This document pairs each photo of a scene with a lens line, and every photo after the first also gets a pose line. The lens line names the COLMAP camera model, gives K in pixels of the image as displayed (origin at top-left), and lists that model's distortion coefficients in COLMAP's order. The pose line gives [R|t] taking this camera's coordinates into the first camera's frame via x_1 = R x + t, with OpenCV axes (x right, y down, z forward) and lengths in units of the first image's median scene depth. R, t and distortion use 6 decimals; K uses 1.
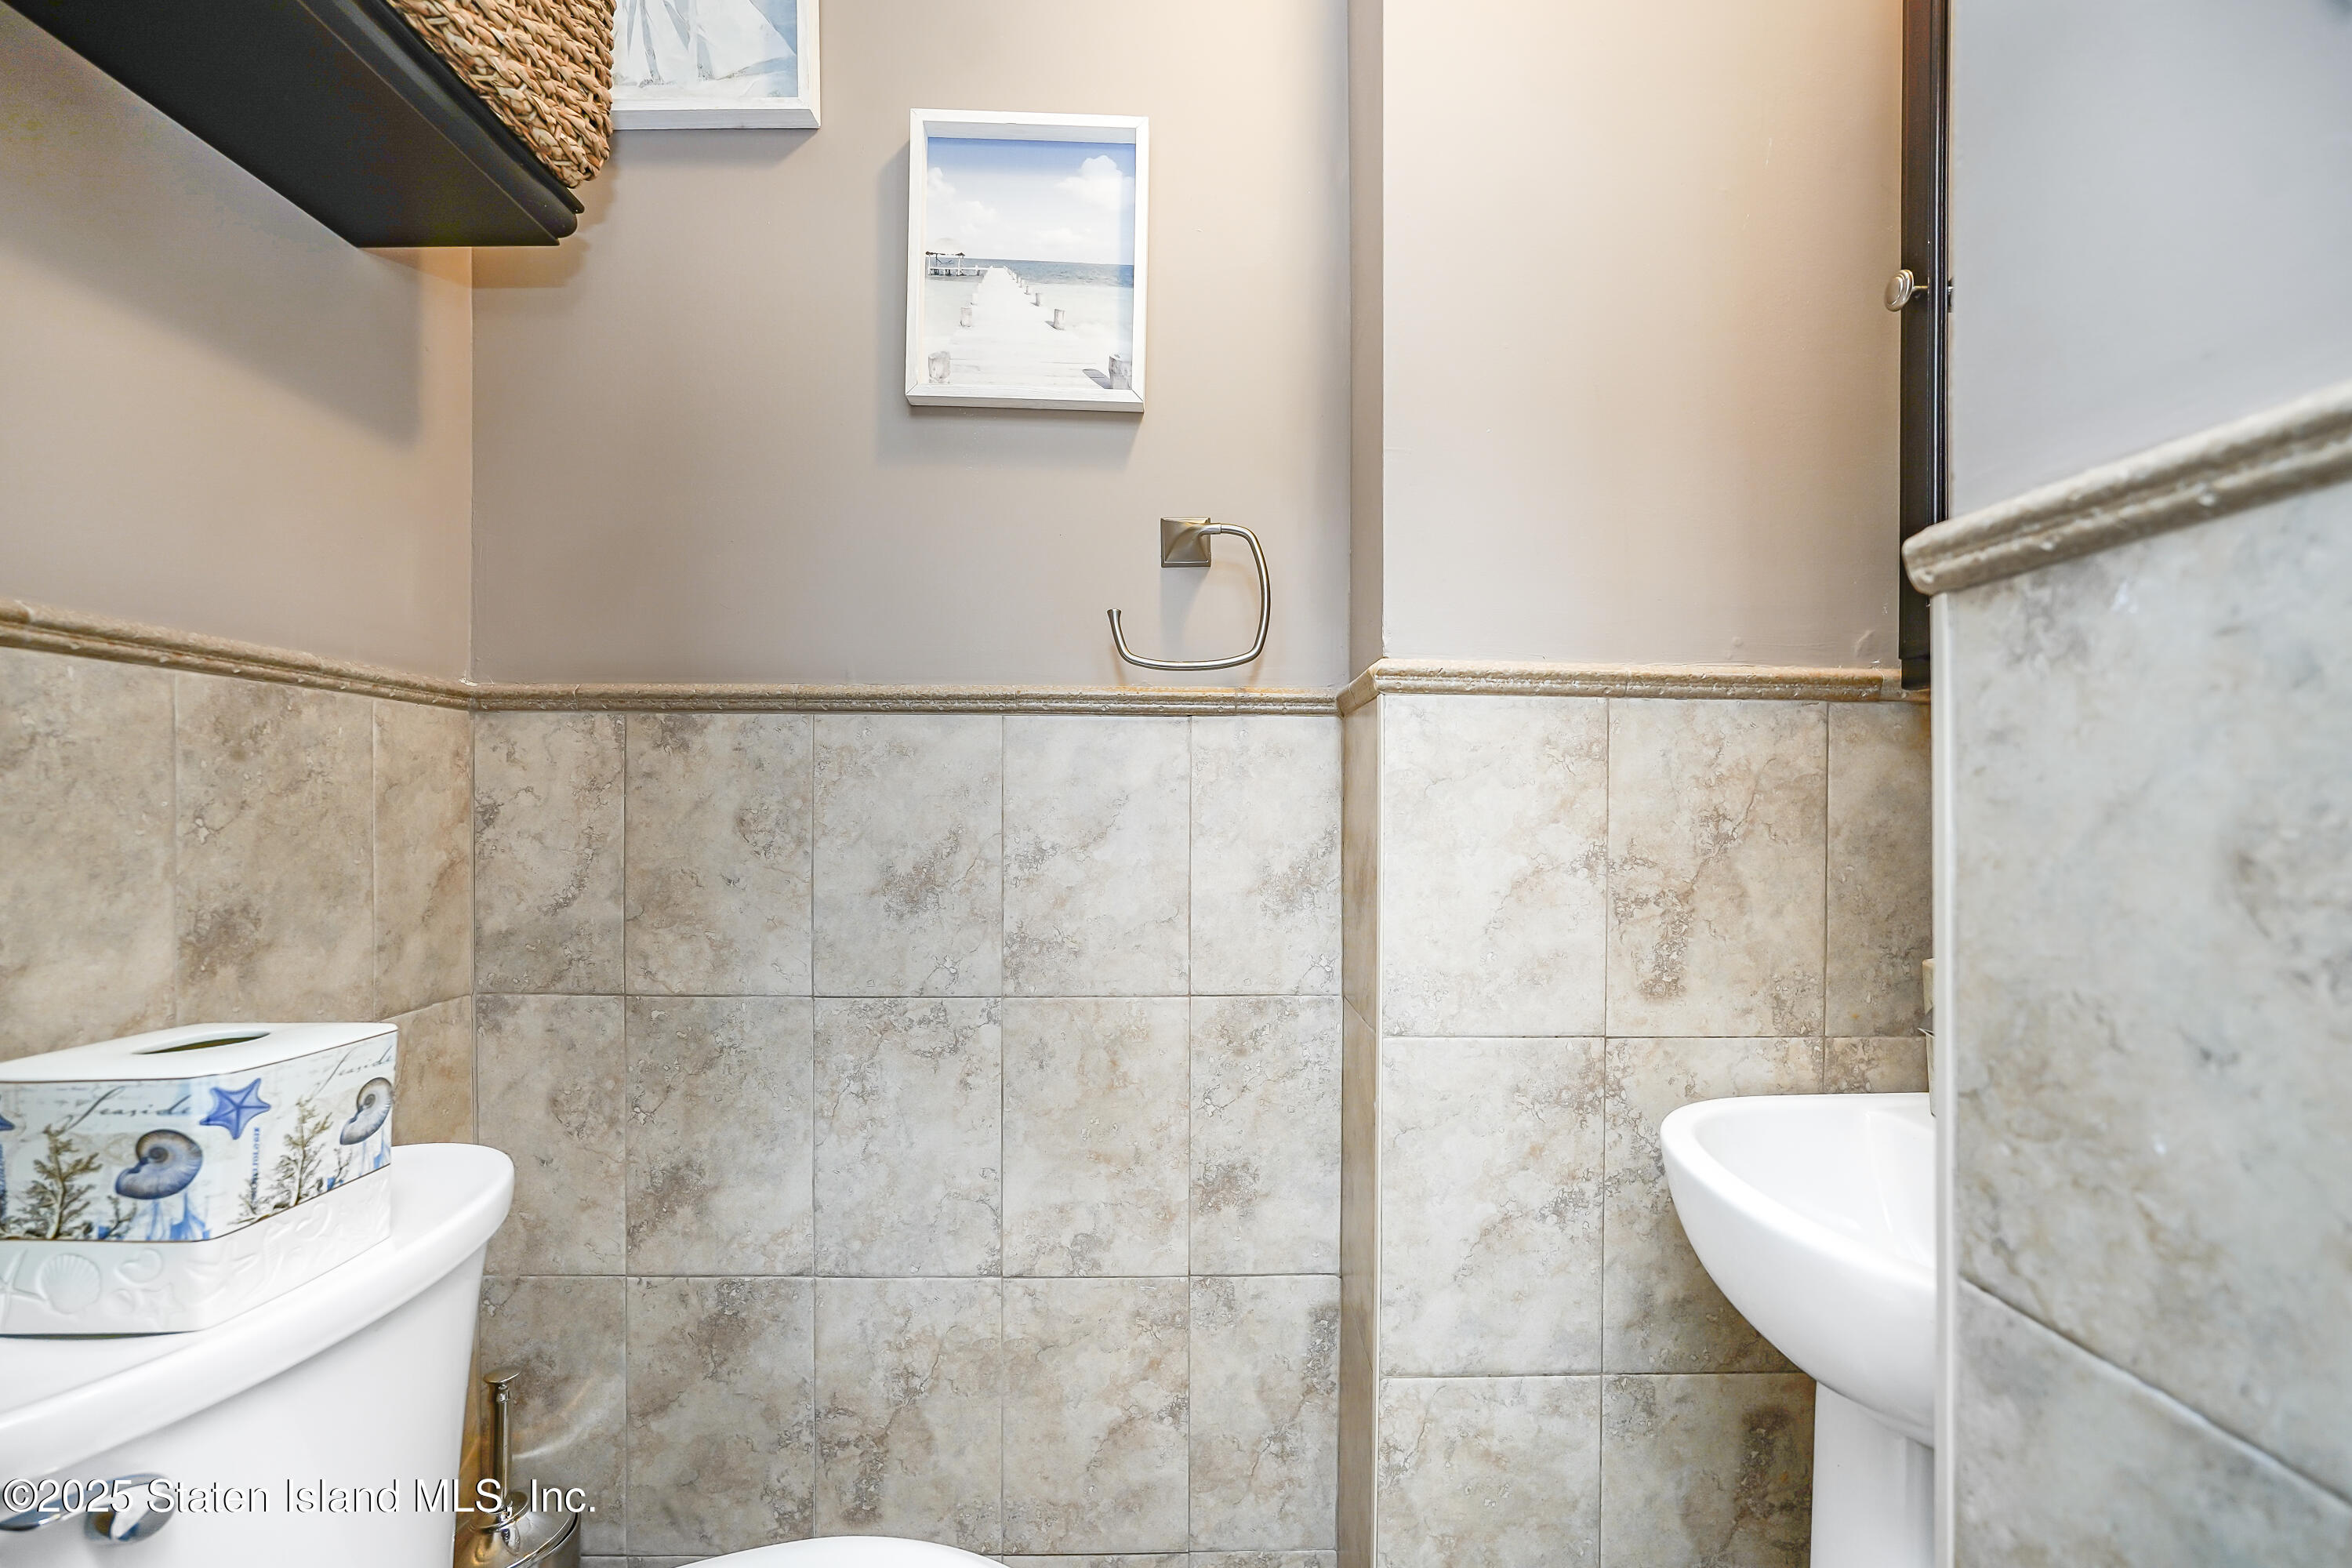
lens RADIAL K [[1055.0, 0, 1155.0], [0, 1055.0, 815.1], [0, 0, 1]] dist [-0.015312, 0.006910]
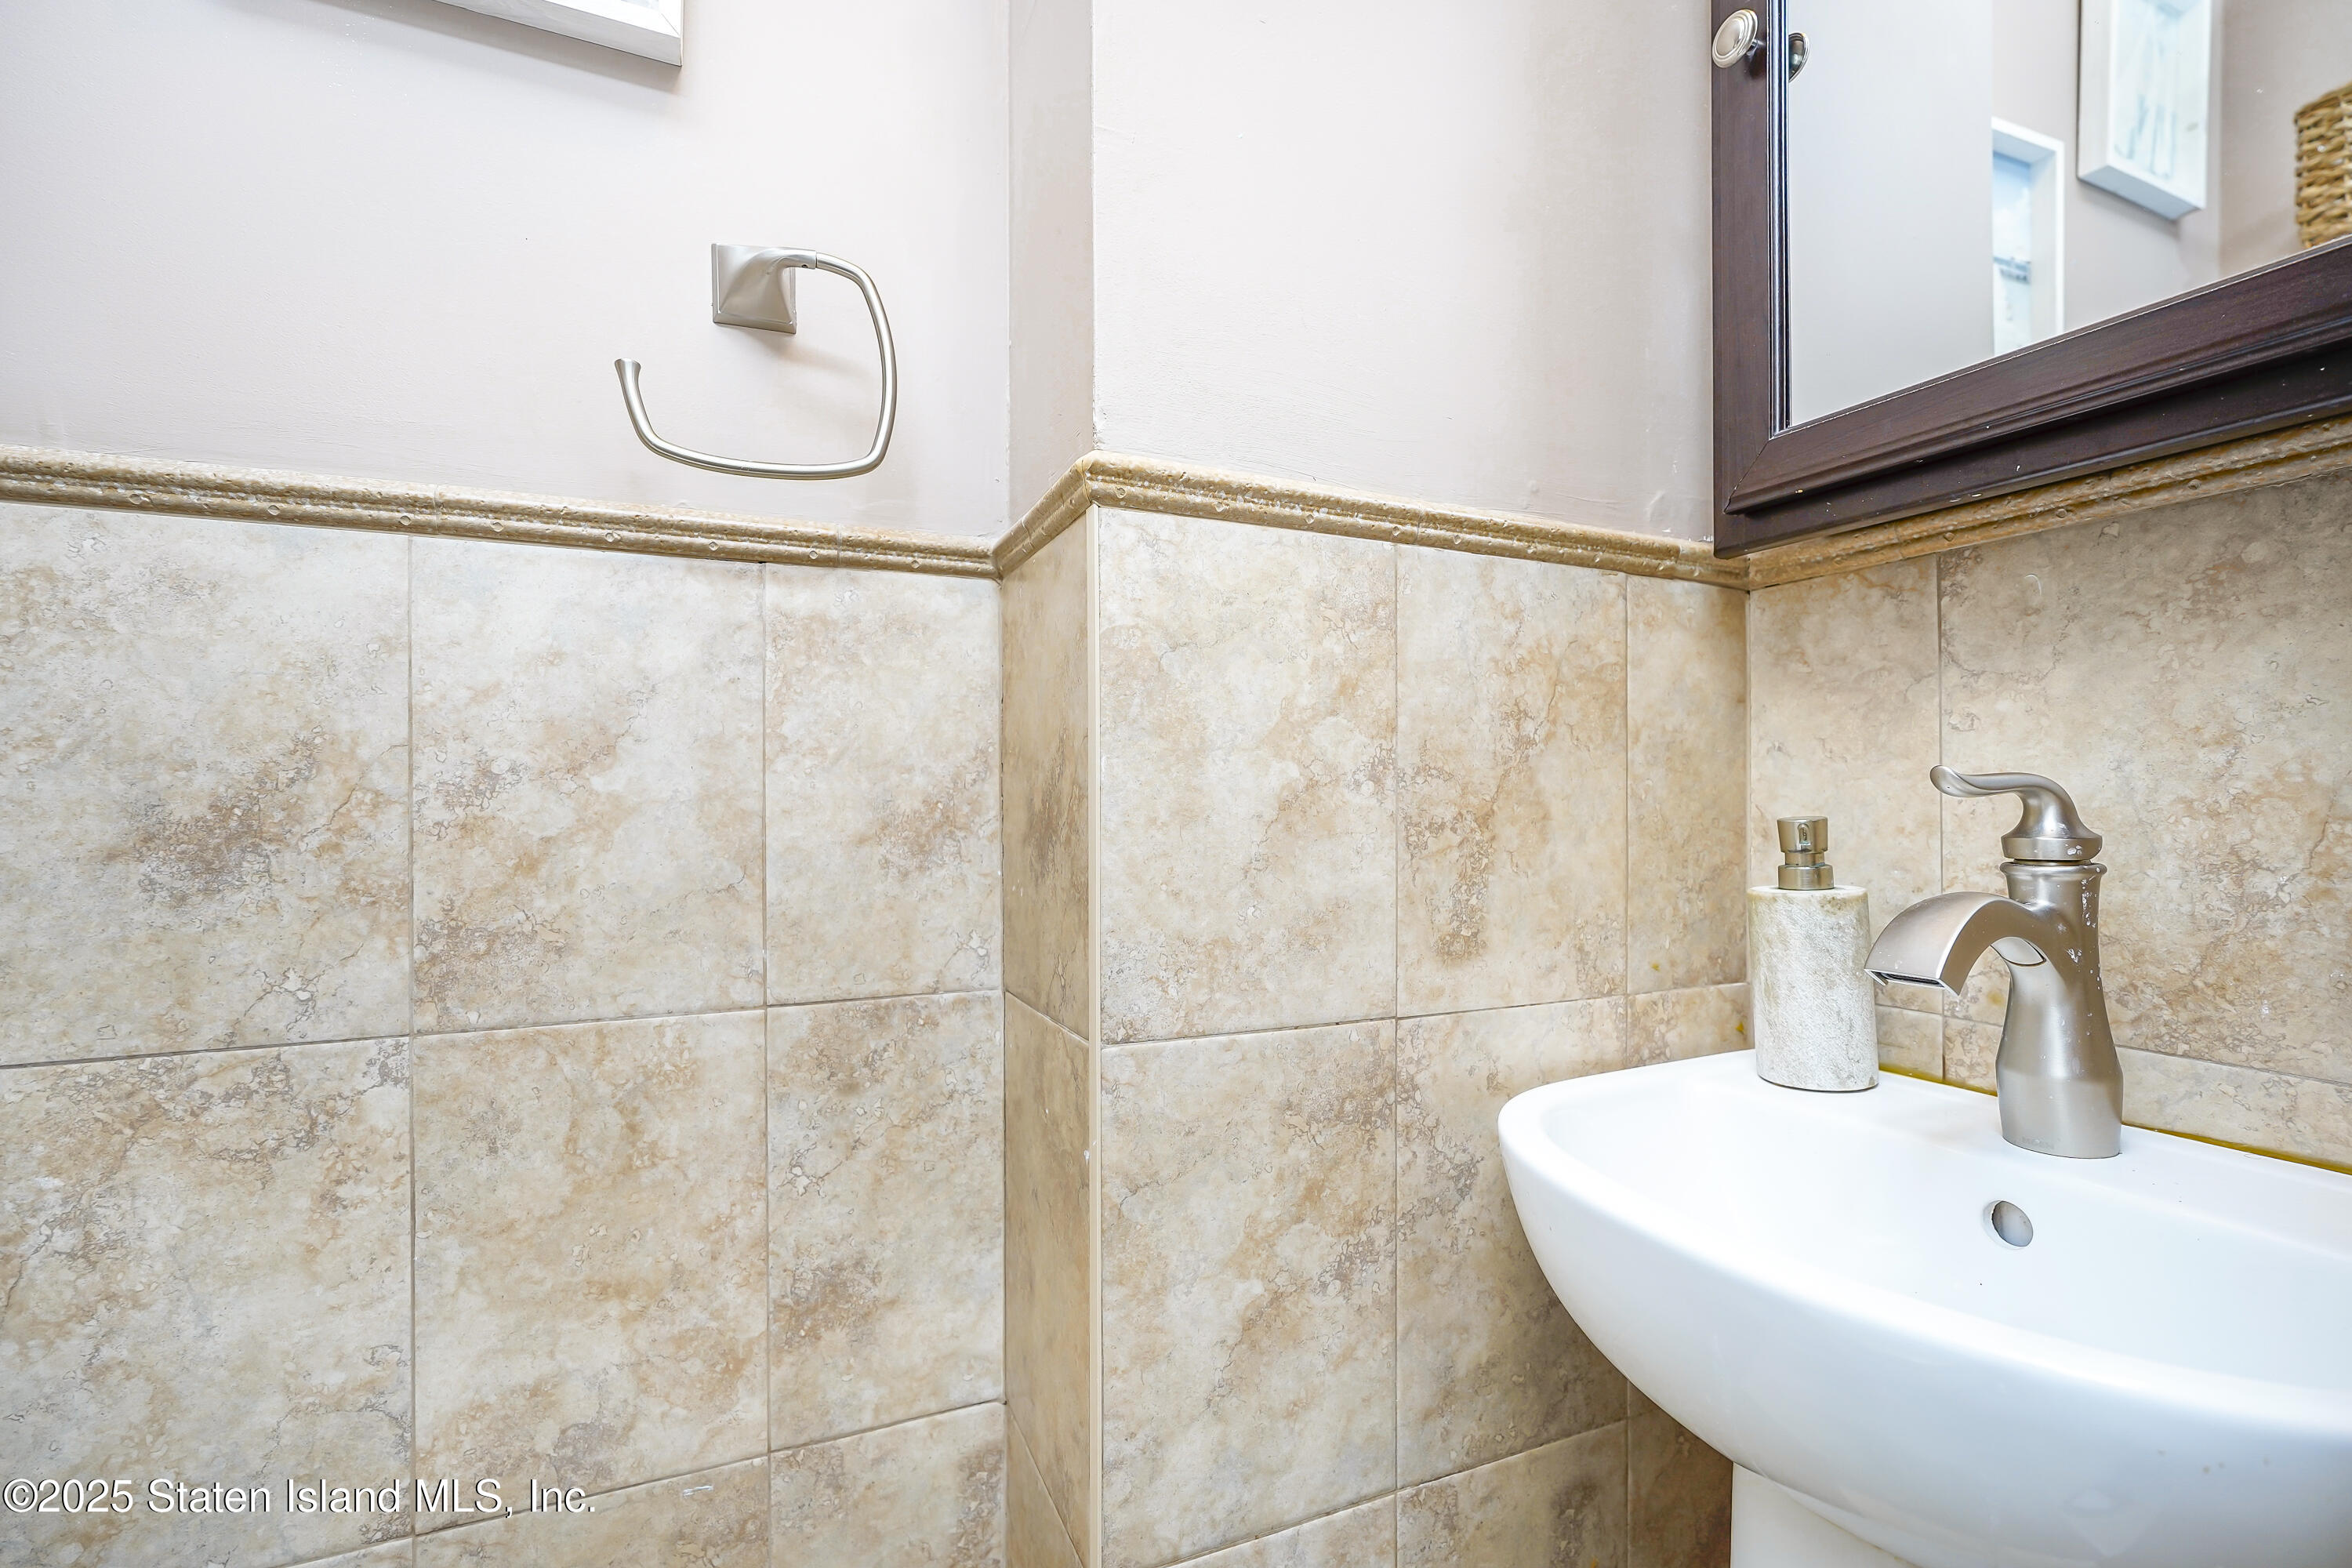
lens RADIAL K [[1055.0, 0, 1155.0], [0, 1055.0, 815.1], [0, 0, 1]] dist [-0.015312, 0.006910]
pose [[0.914935, -0.006278, 0.403553, -0.008485], [0.006608, 0.999978, 0.000575, 0.071096], [-0.403547, 0.002140, 0.914956, 0.407651]]
